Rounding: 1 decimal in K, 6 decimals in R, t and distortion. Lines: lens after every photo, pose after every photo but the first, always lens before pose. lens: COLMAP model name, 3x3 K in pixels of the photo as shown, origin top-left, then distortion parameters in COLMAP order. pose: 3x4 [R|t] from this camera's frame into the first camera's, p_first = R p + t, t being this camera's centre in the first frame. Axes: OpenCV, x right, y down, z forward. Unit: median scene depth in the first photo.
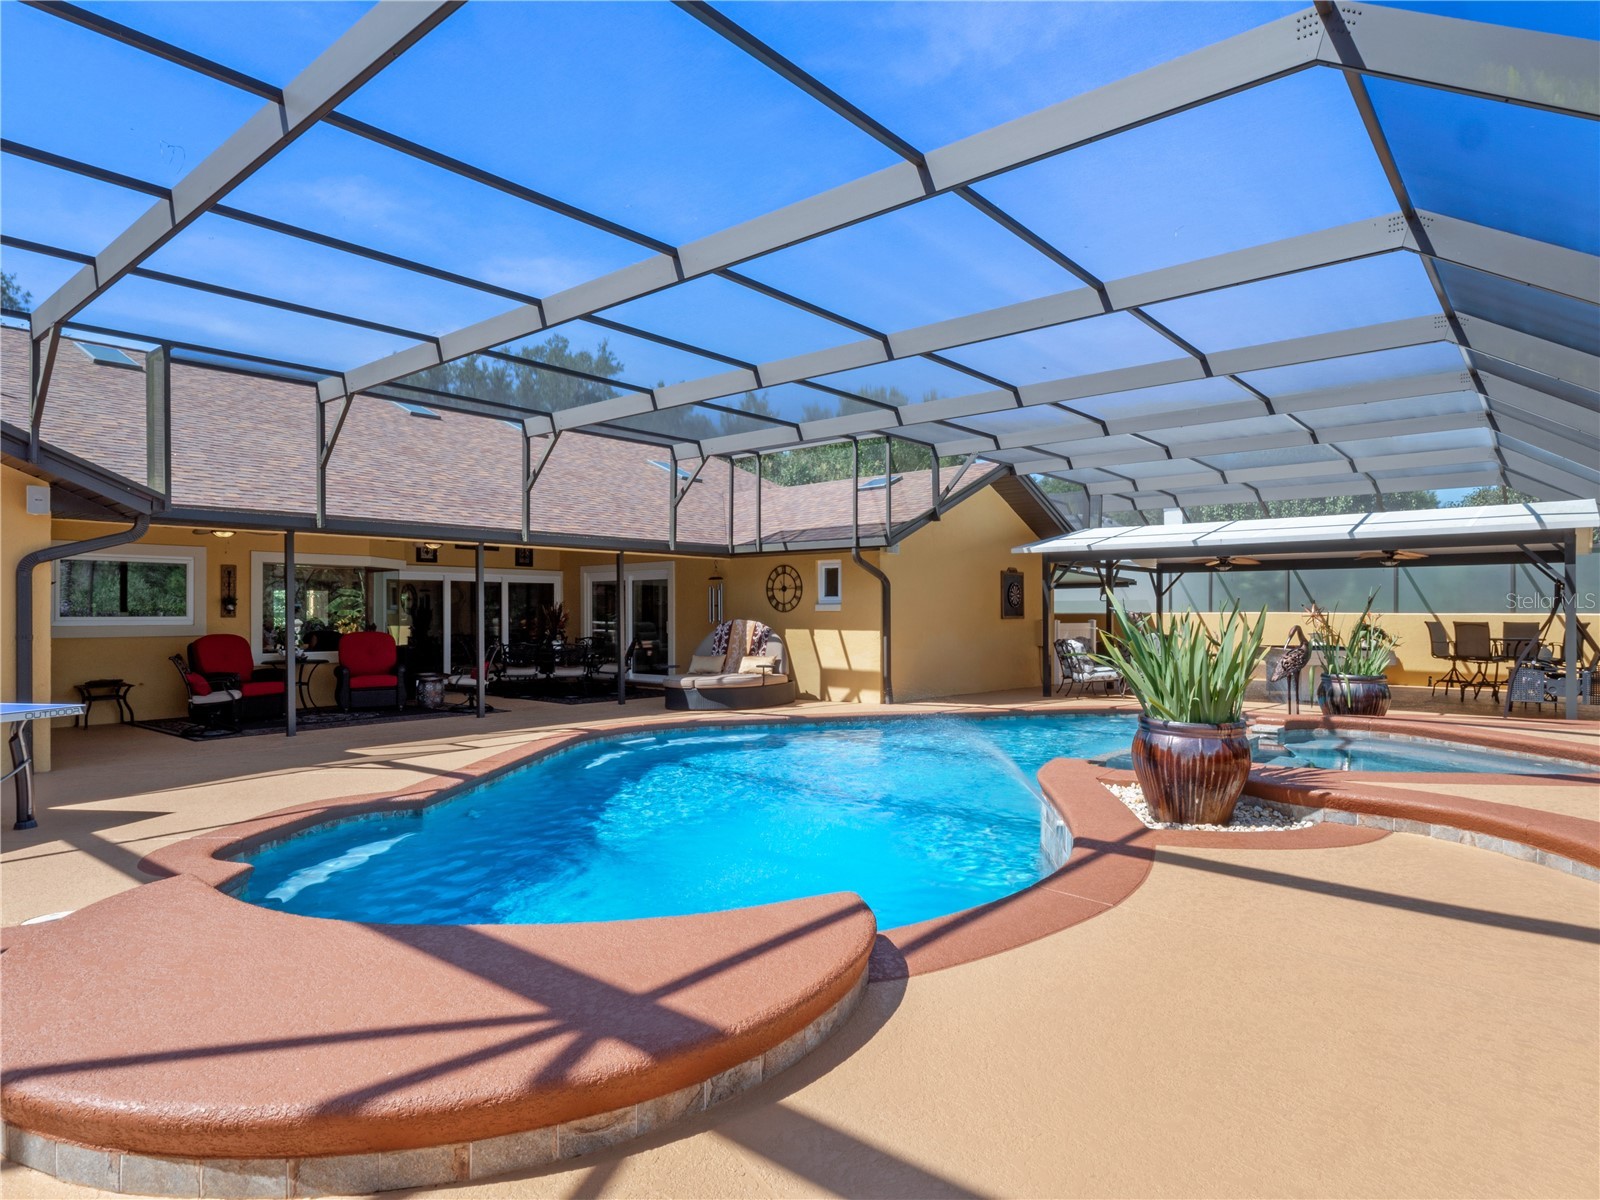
lens RADIAL K [[931.3, 0, 798.6], [0, 931.3, 603.4], [0, 0, 1]] dist [0.033322, 0.001985]
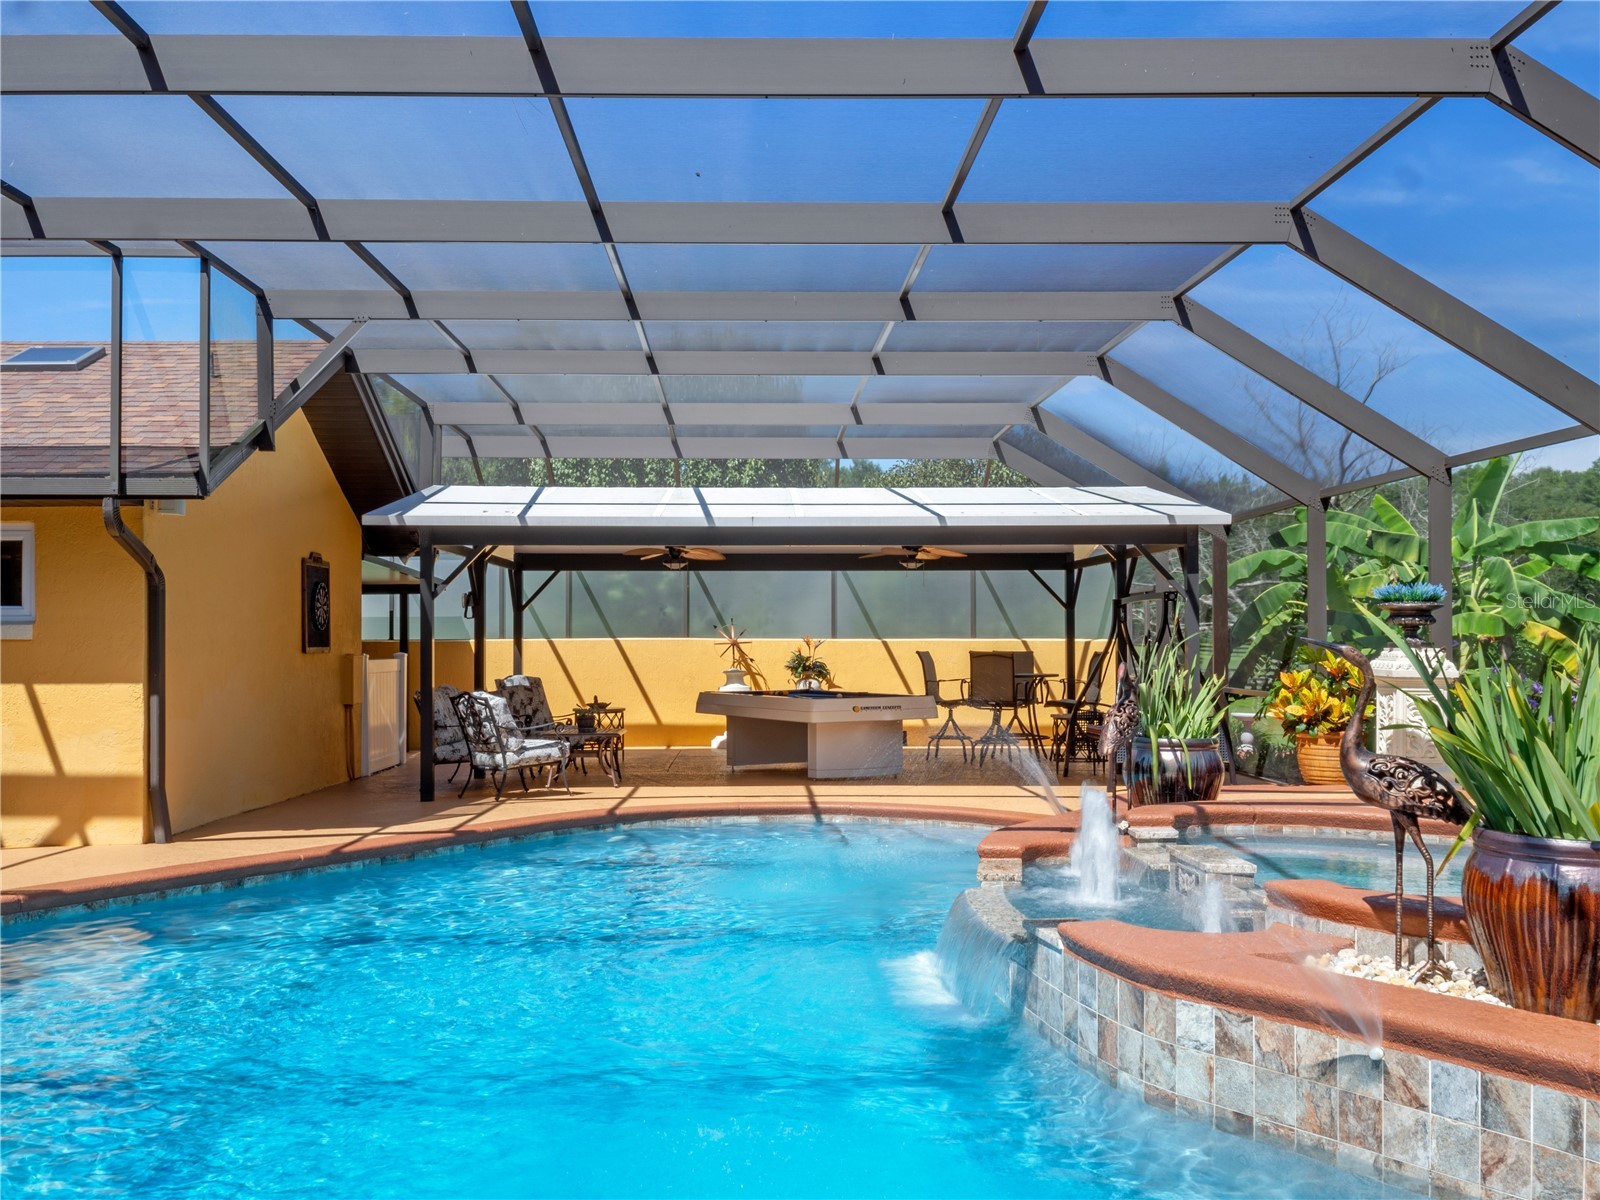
lens RADIAL K [[1647.3, 0, 799.7], [0, 1647.3, 606.1], [0, 0, 1]] dist [0.044894, 0.000000]
pose [[0.748743, 0.009909, 0.662786, -0.198587], [-0.002898, 0.999928, -0.011675, 0.000595], [-0.662854, 0.006821, 0.748718, 0.175765]]
